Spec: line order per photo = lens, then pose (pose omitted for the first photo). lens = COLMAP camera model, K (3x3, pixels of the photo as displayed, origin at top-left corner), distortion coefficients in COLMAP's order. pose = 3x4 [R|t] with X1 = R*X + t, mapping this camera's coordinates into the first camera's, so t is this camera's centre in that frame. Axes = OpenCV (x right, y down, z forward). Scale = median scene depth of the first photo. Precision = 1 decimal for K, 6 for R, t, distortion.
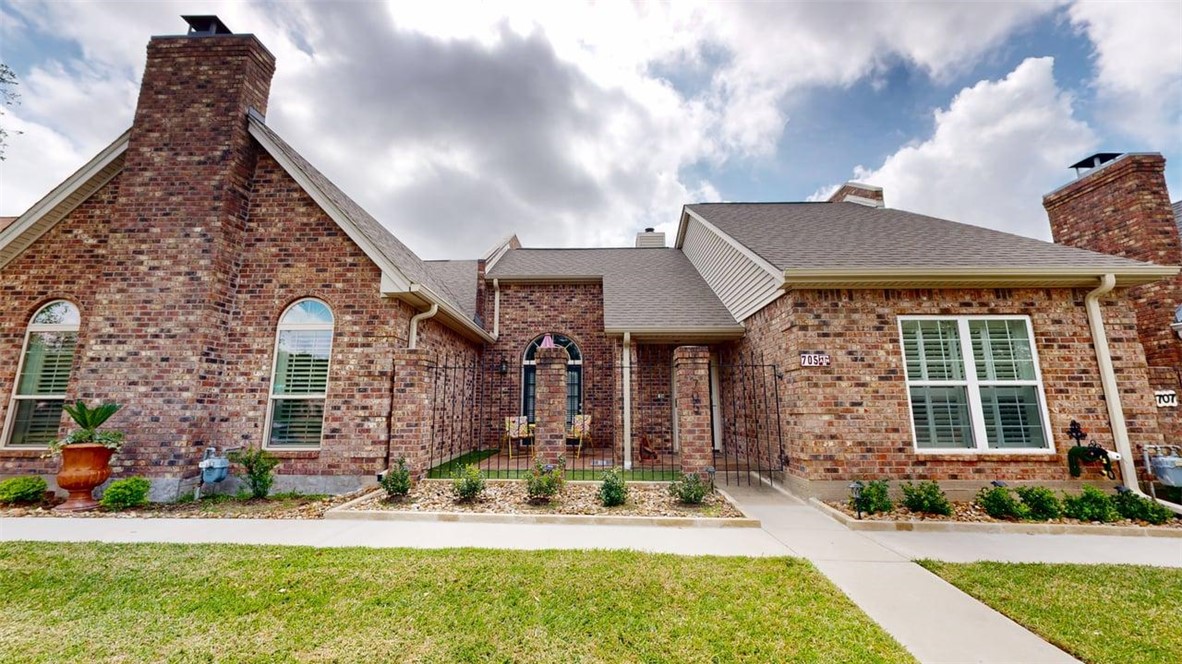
lens RADIAL K [[430.4, 0, 591.0], [0, 430.4, 332.0], [0, 0, 1]] dist [0.001152, -0.000187]
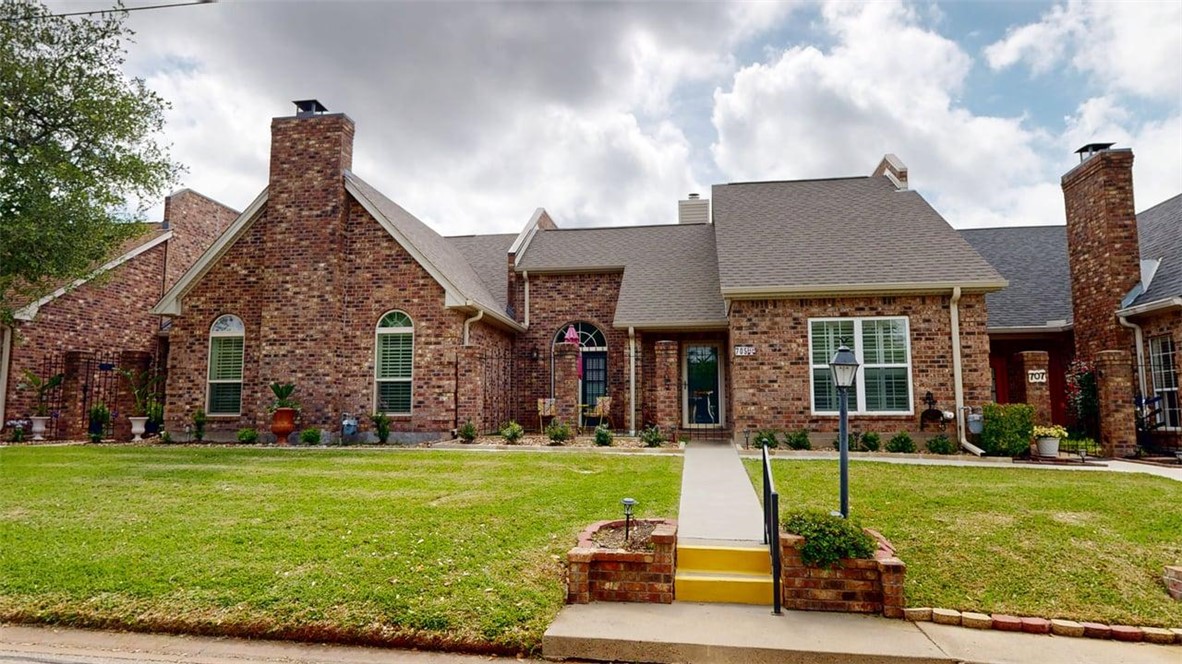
lens RADIAL K [[729.1, 0, 589.3], [0, 729.1, 320.2], [0, 0, 1]] dist [-0.001494, -0.000474]
pose [[0.990840, -0.018131, -0.133818, 0.298237], [0.025043, 0.998428, 0.050152, -0.153732], [0.132698, -0.053043, 0.989736, -1.310363]]
